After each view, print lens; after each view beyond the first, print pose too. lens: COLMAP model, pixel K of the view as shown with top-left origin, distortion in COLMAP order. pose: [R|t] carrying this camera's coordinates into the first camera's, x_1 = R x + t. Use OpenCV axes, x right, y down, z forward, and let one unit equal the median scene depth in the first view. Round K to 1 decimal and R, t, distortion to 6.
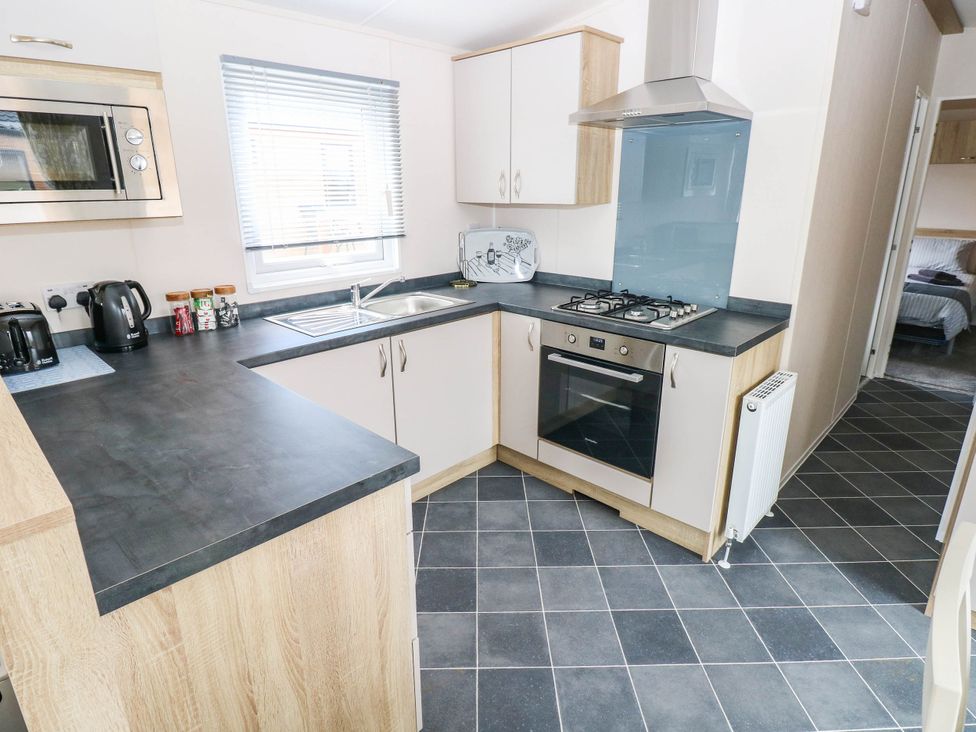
lens RADIAL K [[534.3, 0, 488.2], [0, 534.3, 356.5], [0, 0, 1]] dist [0.001852, -0.012374]
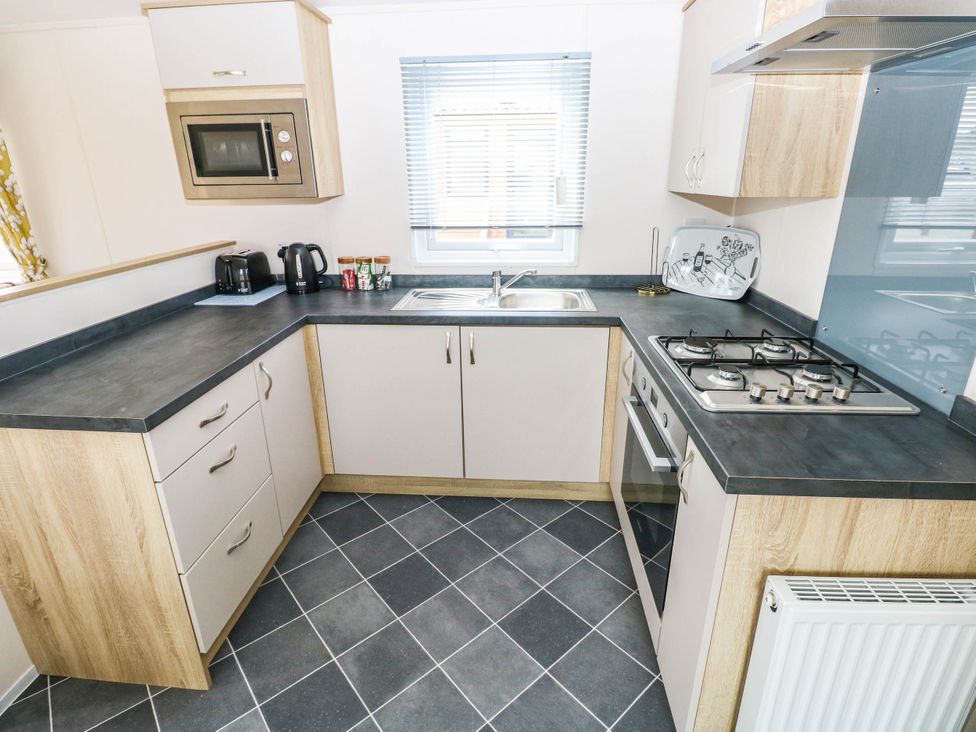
lens RADIAL K [[501.5, 0, 491.7], [0, 501.5, 359.9], [0, 0, 1]] dist [0.002412, -0.016257]
pose [[0.649552, 0.259311, -0.714731, 0.512236], [-0.222426, 0.963726, 0.147507, -0.121479], [0.727055, 0.063161, 0.683668, 0.389088]]
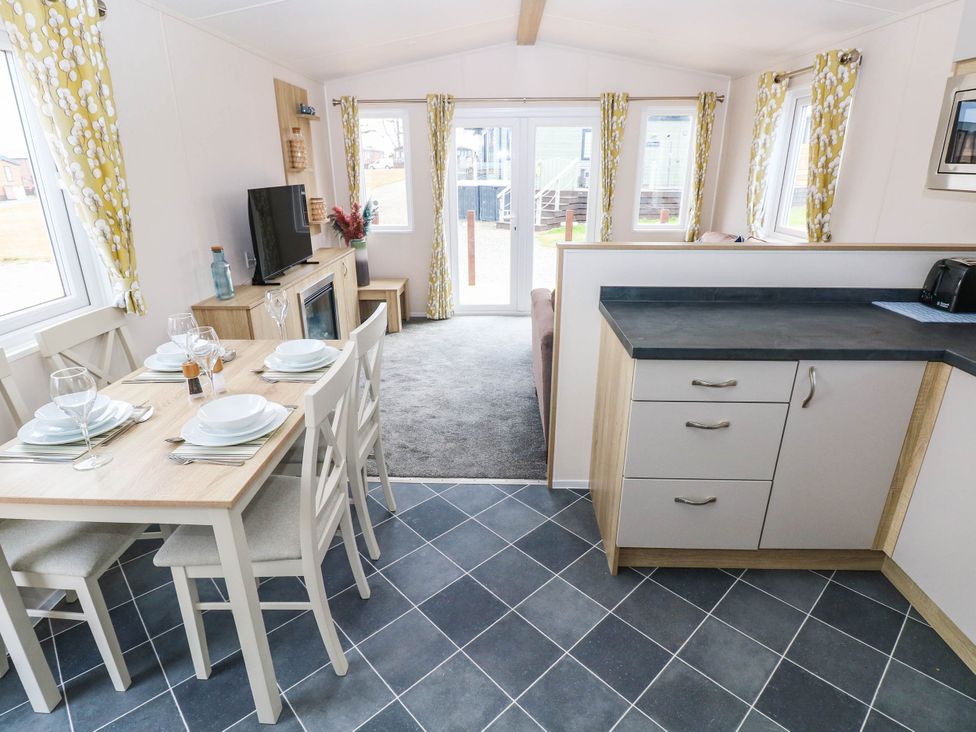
lens RADIAL K [[534.3, 0, 488.2], [0, 534.3, 356.5], [0, 0, 1]] dist [0.001852, -0.012374]
pose [[-0.737330, 0.233854, -0.633764, 0.533991], [-0.194353, 0.825068, 0.530556, -0.241532], [0.646971, 0.514368, -0.562897, 0.764430]]
